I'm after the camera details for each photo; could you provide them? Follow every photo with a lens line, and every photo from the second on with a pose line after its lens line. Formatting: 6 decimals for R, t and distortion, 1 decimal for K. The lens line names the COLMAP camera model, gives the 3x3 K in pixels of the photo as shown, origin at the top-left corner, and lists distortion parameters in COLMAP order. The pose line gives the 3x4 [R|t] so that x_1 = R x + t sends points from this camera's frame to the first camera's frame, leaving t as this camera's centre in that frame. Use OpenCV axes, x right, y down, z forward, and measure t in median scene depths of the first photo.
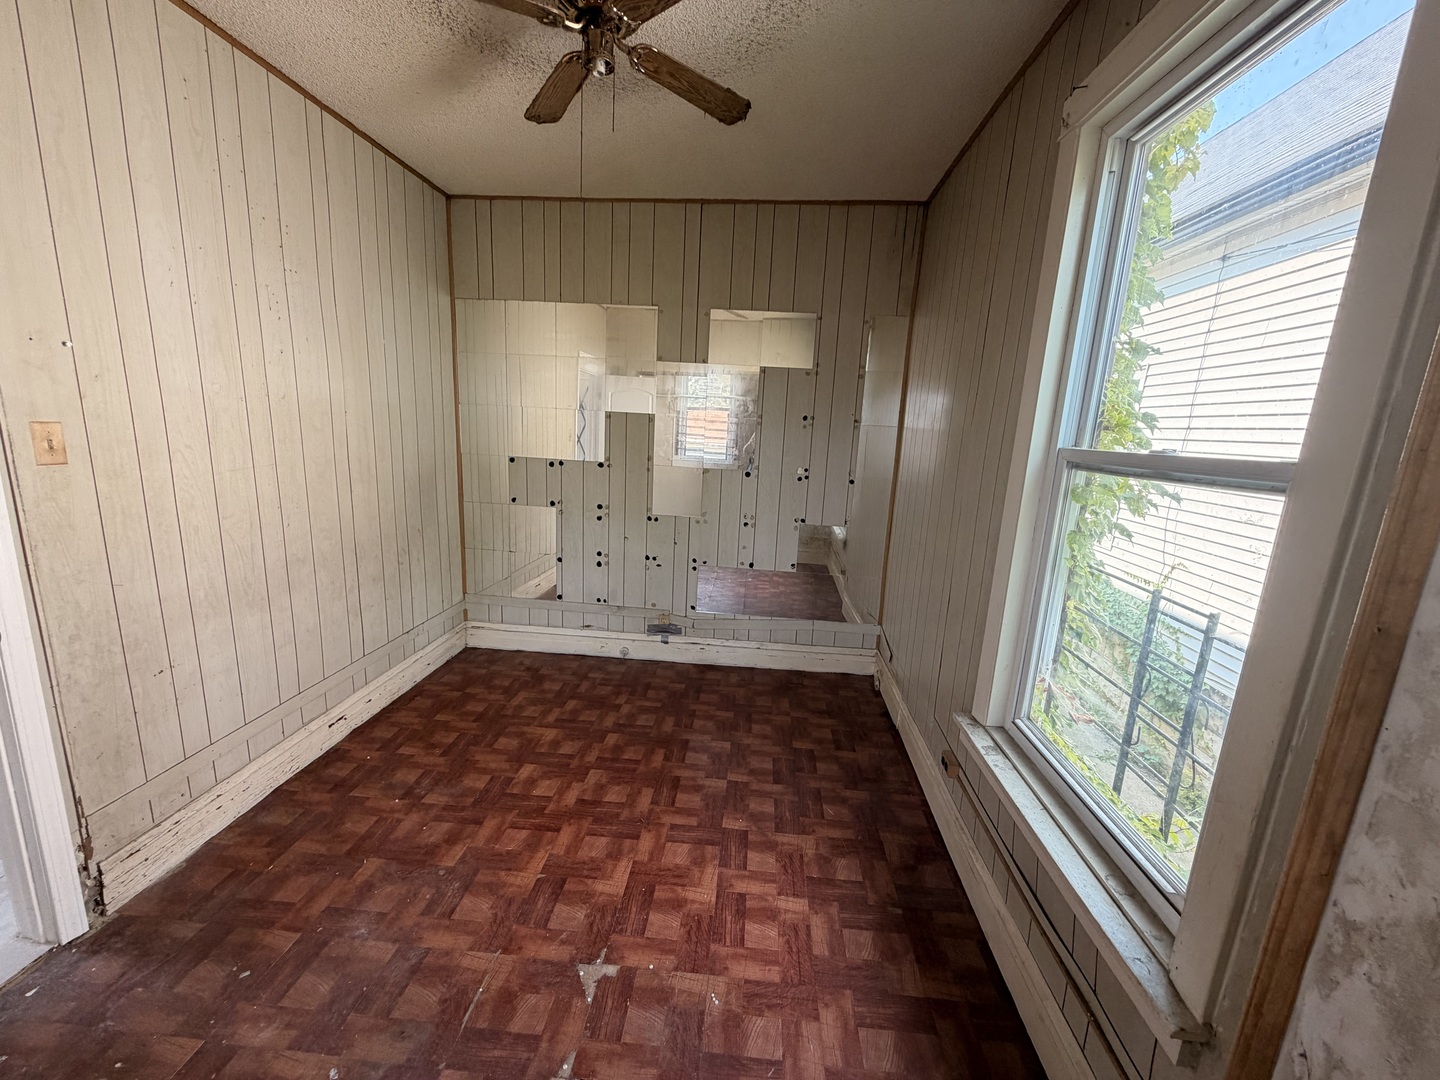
lens RADIAL K [[577.9, 0, 717.6], [0, 577.9, 544.0], [0, 0, 1]] dist [0.000671, 0.000061]
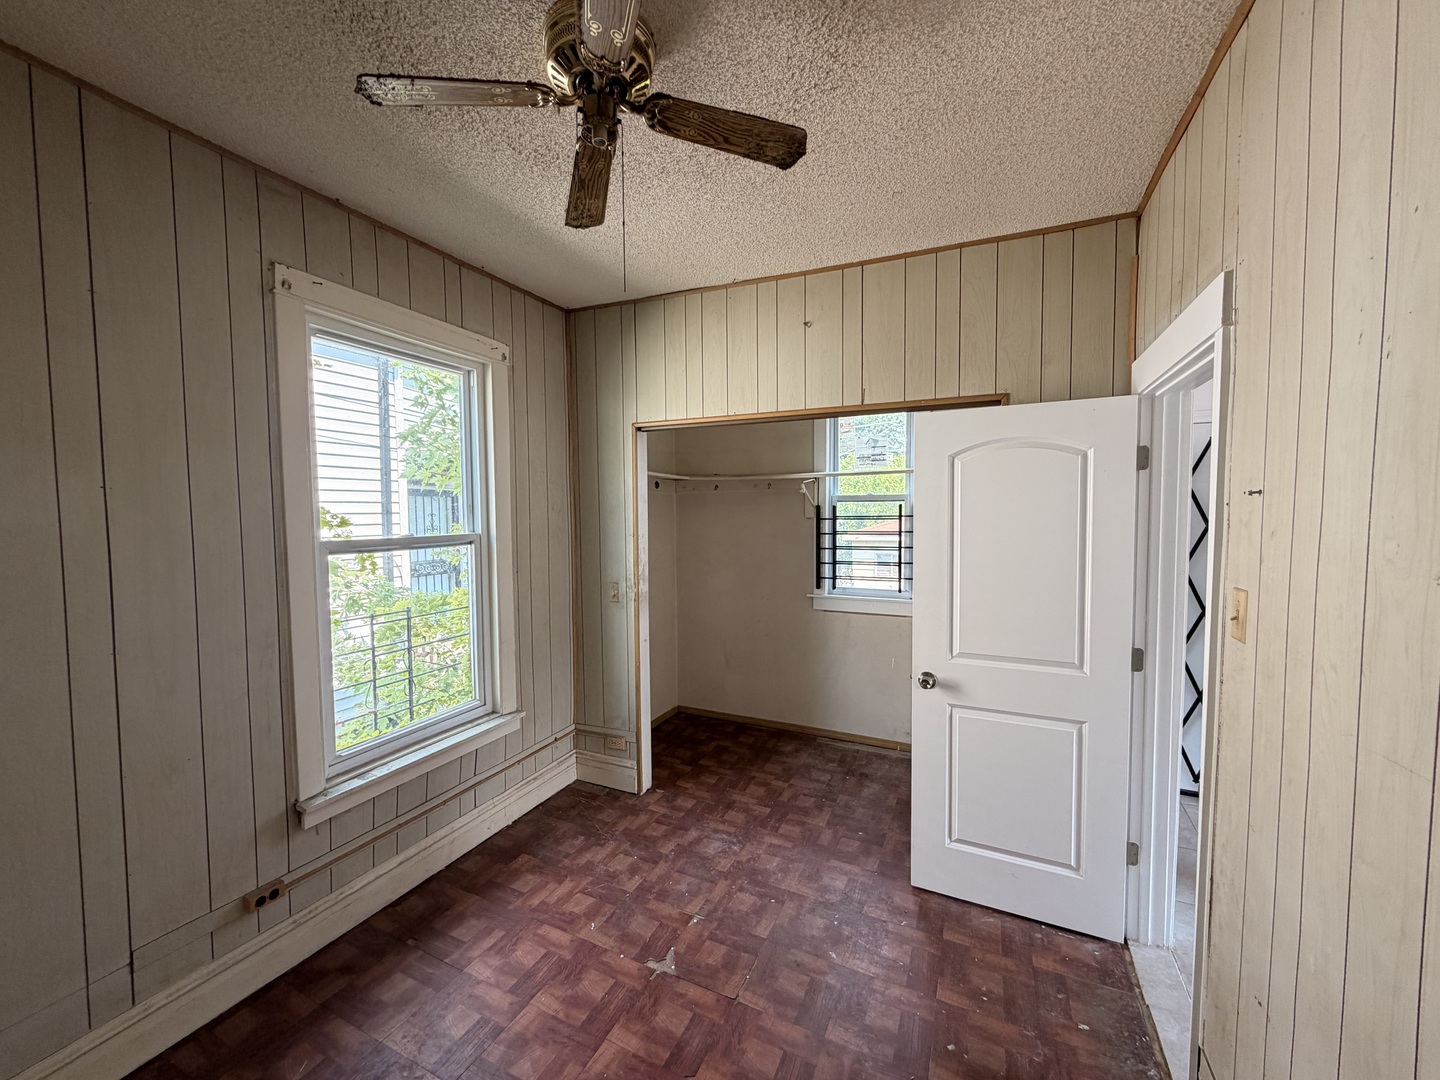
lens RADIAL K [[577.9, 0, 718.4], [0, 577.9, 541.0], [0, 0, 1]] dist [0.000671, 0.000061]
pose [[-0.935185, -0.063730, 0.348377, -0.680508], [0.030306, 0.965668, 0.258006, -0.462565], [-0.352859, 0.251842, -0.901147, 1.797846]]
